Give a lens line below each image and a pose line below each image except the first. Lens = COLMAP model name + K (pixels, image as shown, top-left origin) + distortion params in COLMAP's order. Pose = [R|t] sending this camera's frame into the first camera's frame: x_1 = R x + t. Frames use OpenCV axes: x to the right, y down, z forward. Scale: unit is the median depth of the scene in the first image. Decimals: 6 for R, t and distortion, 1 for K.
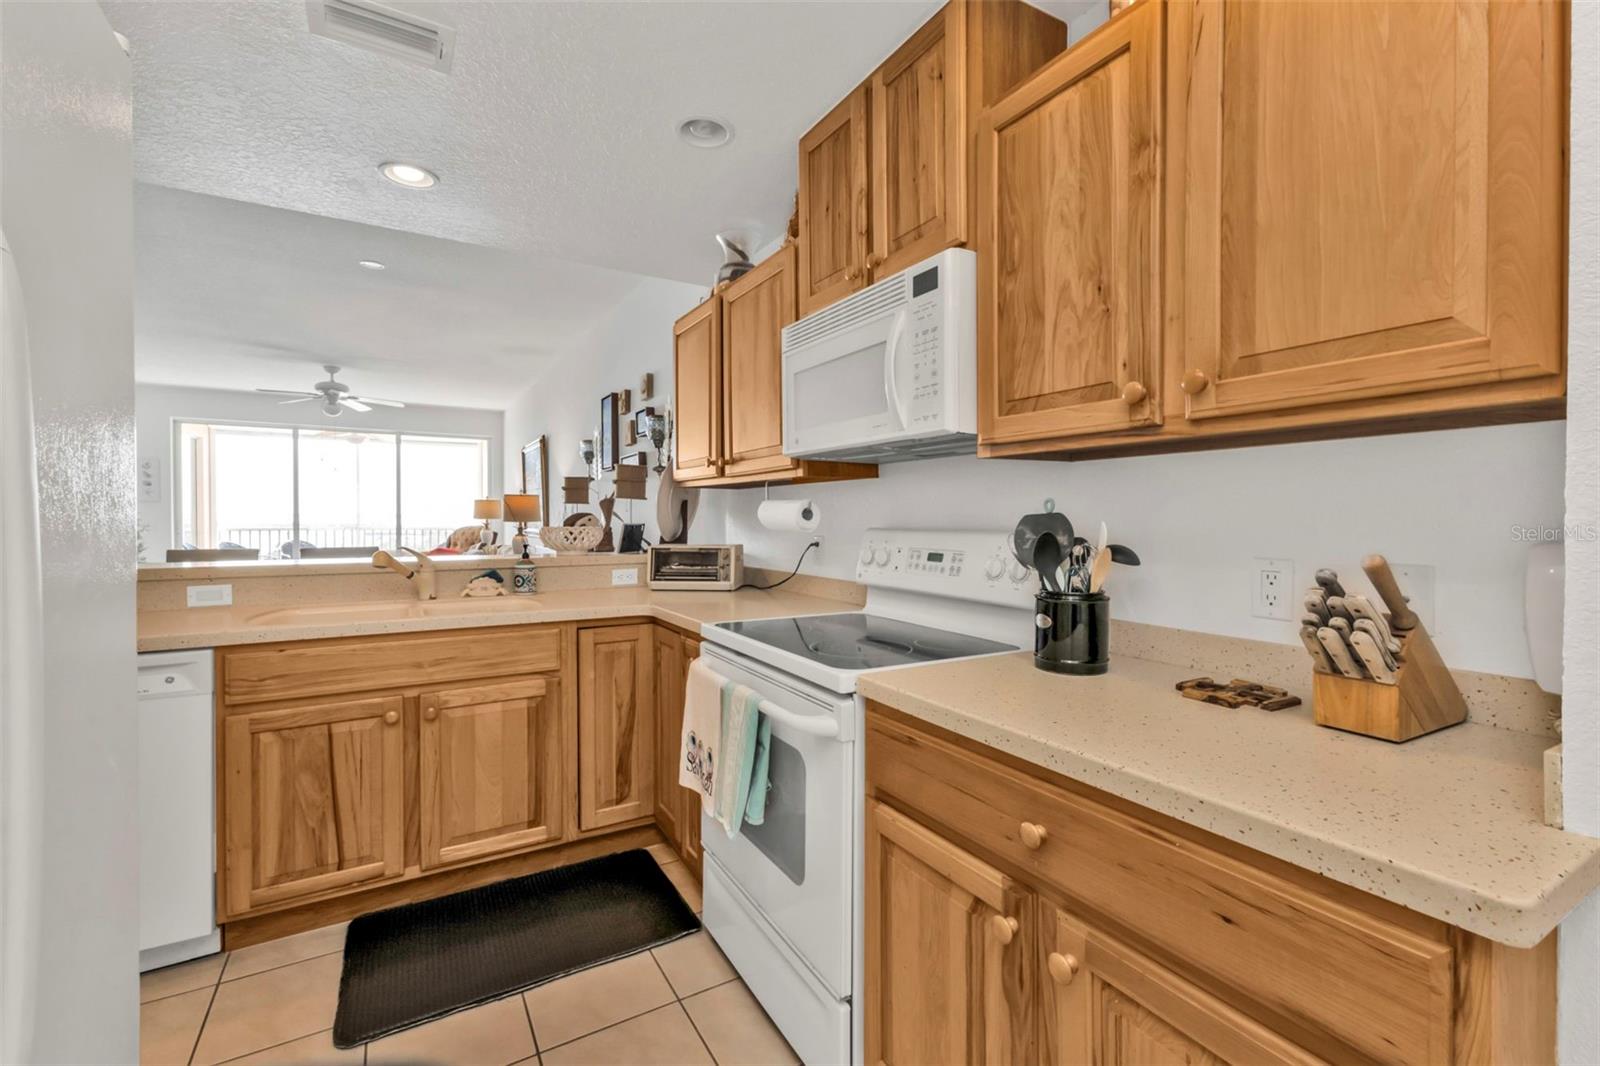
lens RADIAL K [[702.8, 0, 809.2], [0, 702.8, 523.6], [0, 0, 1]] dist [0.011552, -0.003090]
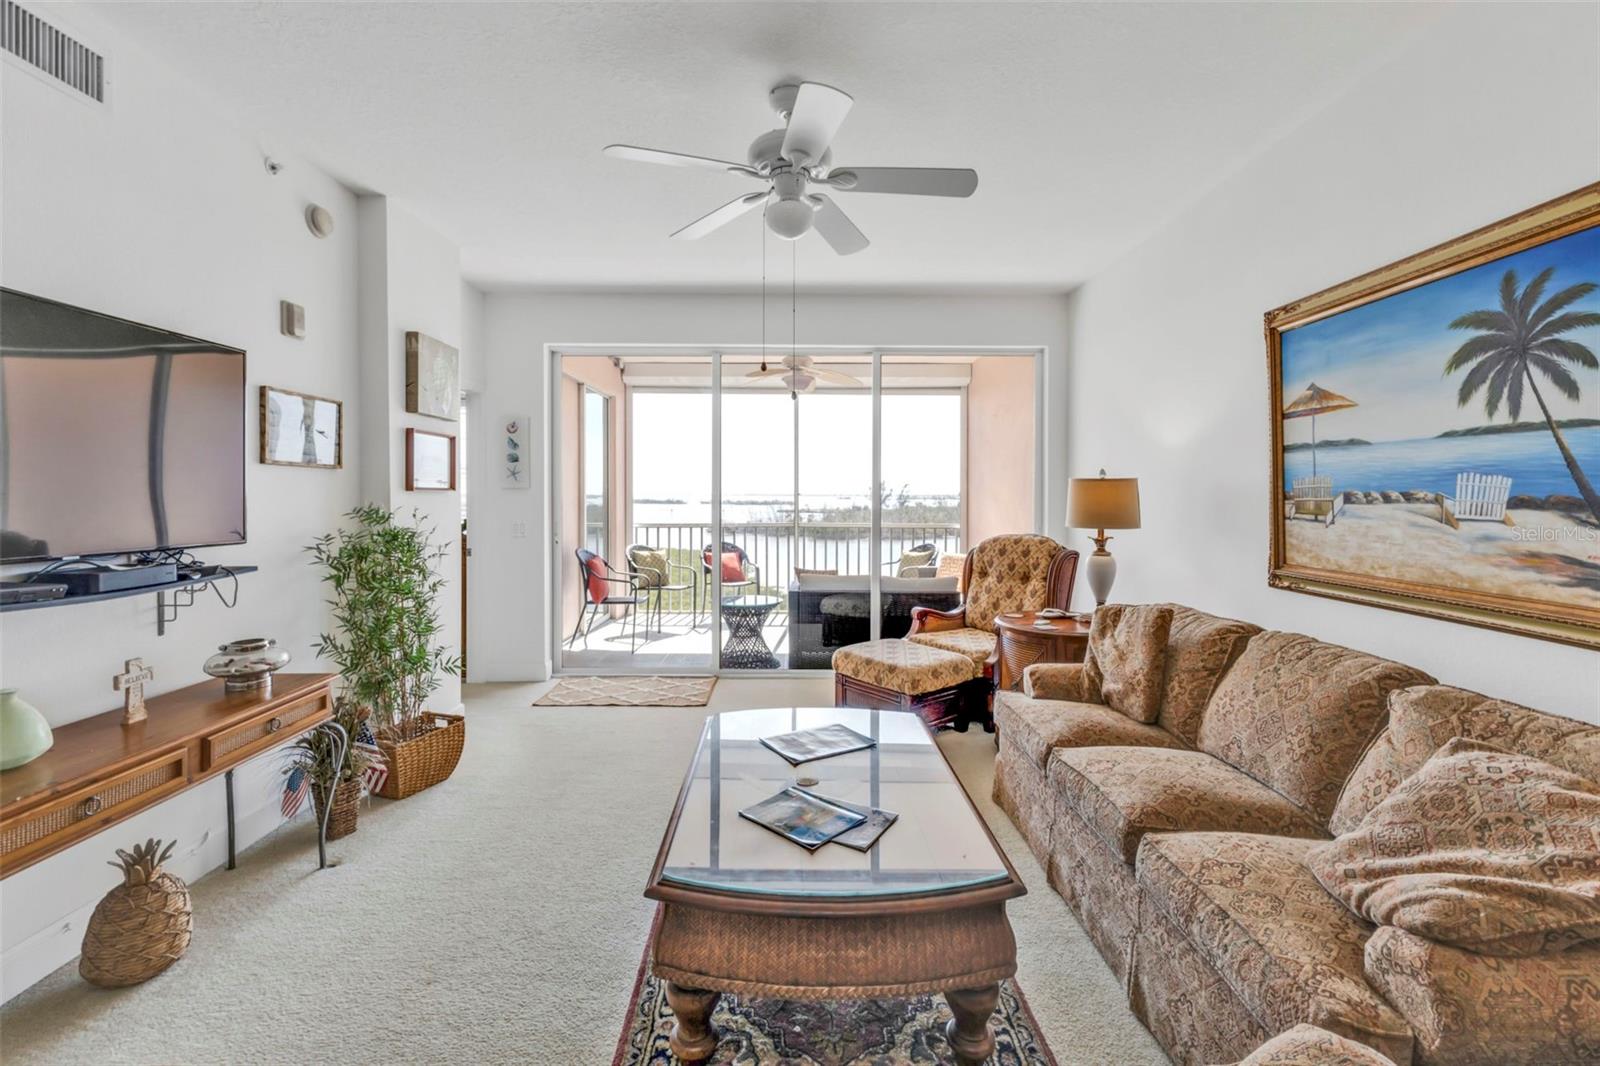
lens RADIAL K [[702.8, 0, 810.6], [0, 702.8, 496.8], [0, 0, 1]] dist [0.011552, -0.003090]
pose [[0.871264, -0.000449, -0.490815, -1.612986], [-0.002652, 0.999981, -0.005621, -0.081530], [0.490808, 0.006199, 0.871246, 2.286492]]
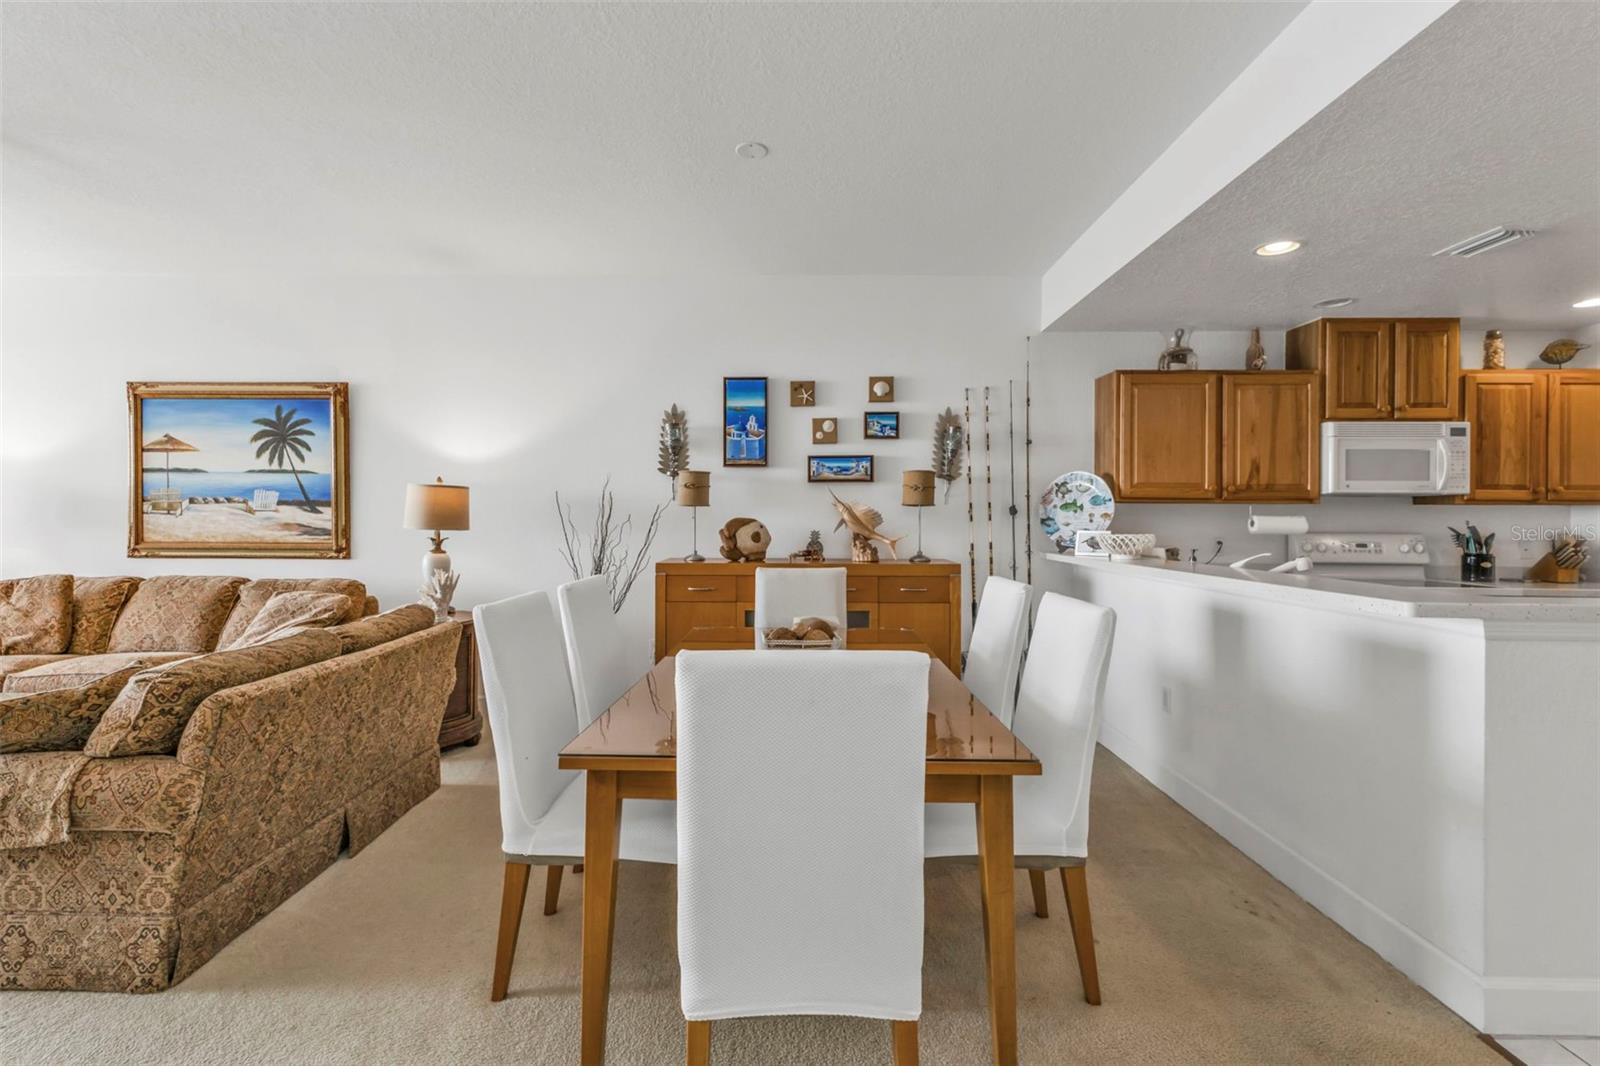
lens RADIAL K [[702.8, 0, 774.6], [0, 702.8, 507.8], [0, 0, 1]] dist [0.011552, -0.003090]
pose [[0.528041, 0.010349, 0.849156, -2.241186], [0.002937, 0.999897, -0.014013, -0.035868], [-0.849214, 0.009894, 0.527957, 1.212716]]
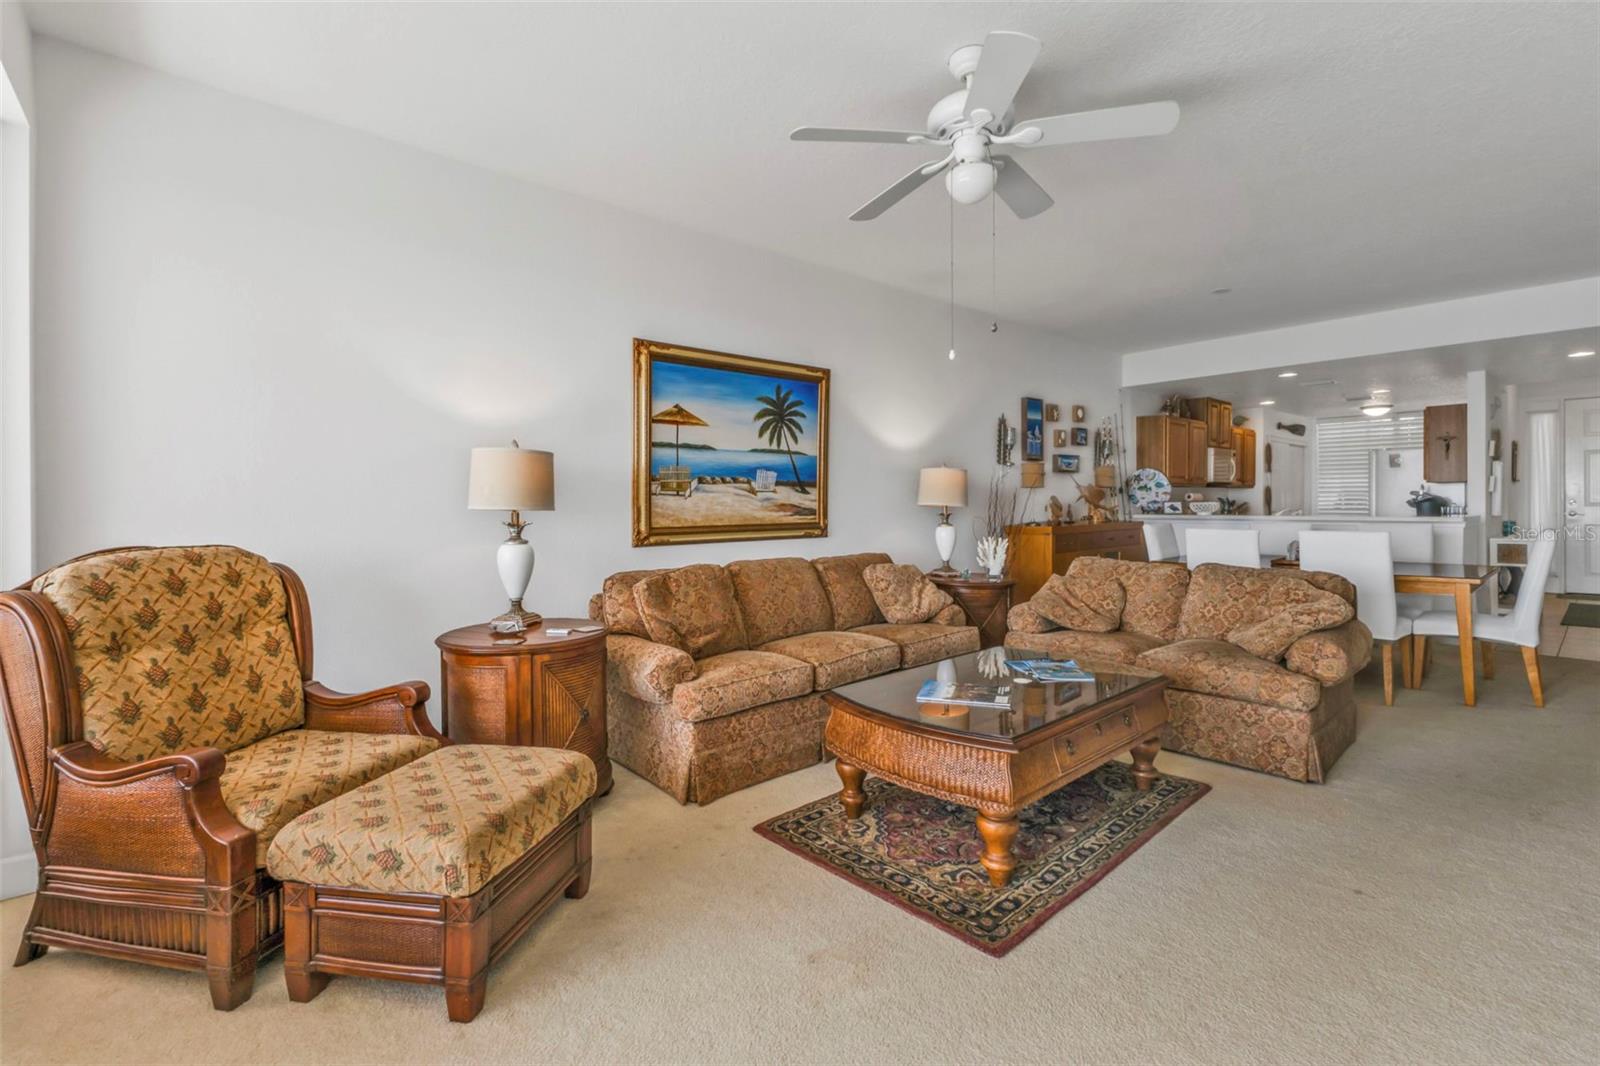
lens RADIAL K [[702.8, 0, 811.6], [0, 702.8, 500.0], [0, 0, 1]] dist [0.011552, -0.003090]
pose [[-0.190548, -0.000779, 0.981678, -3.206554], [0.013886, 0.999898, 0.003488, -0.041231], [-0.981580, 0.014296, -0.190518, 3.684784]]
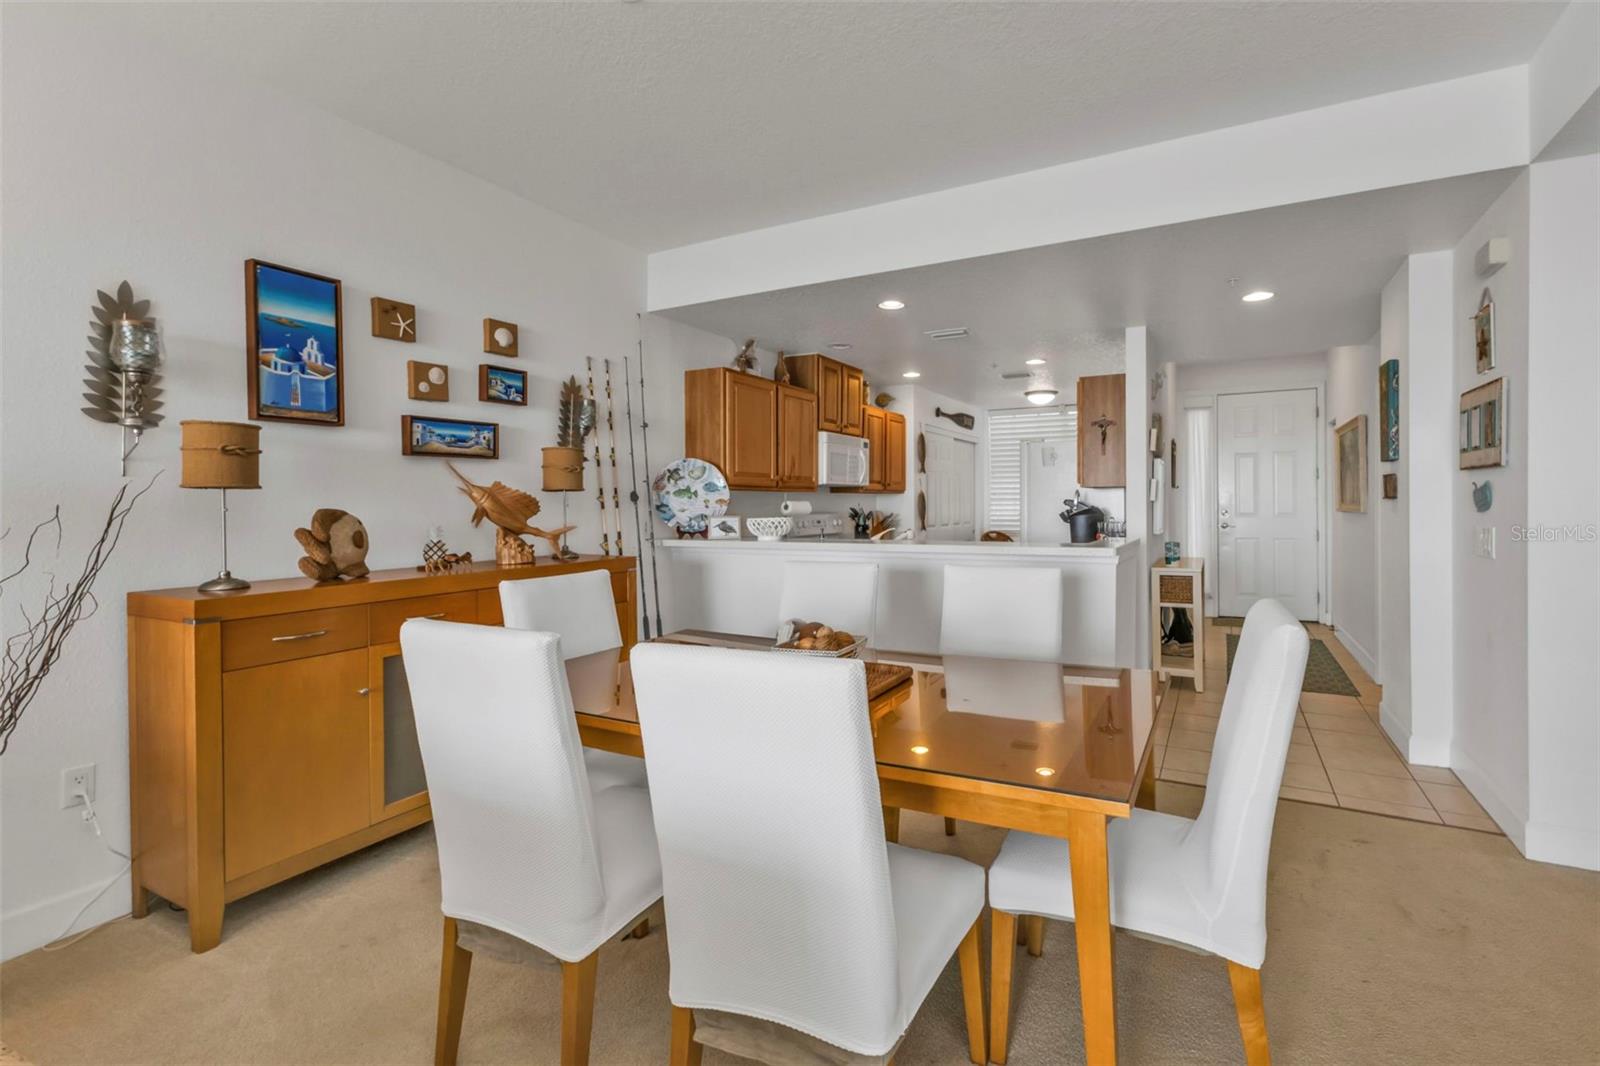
lens RADIAL K [[712.6, 0, 868.6], [0, 712.6, 505.8], [0, 0, 1]] dist [0.004966, -0.000231]
pose [[-0.548279, -0.003659, 0.836287, -2.123805], [0.010106, 0.999888, 0.011000, -0.044276], [-0.836234, 0.014483, -0.548181, 2.160310]]
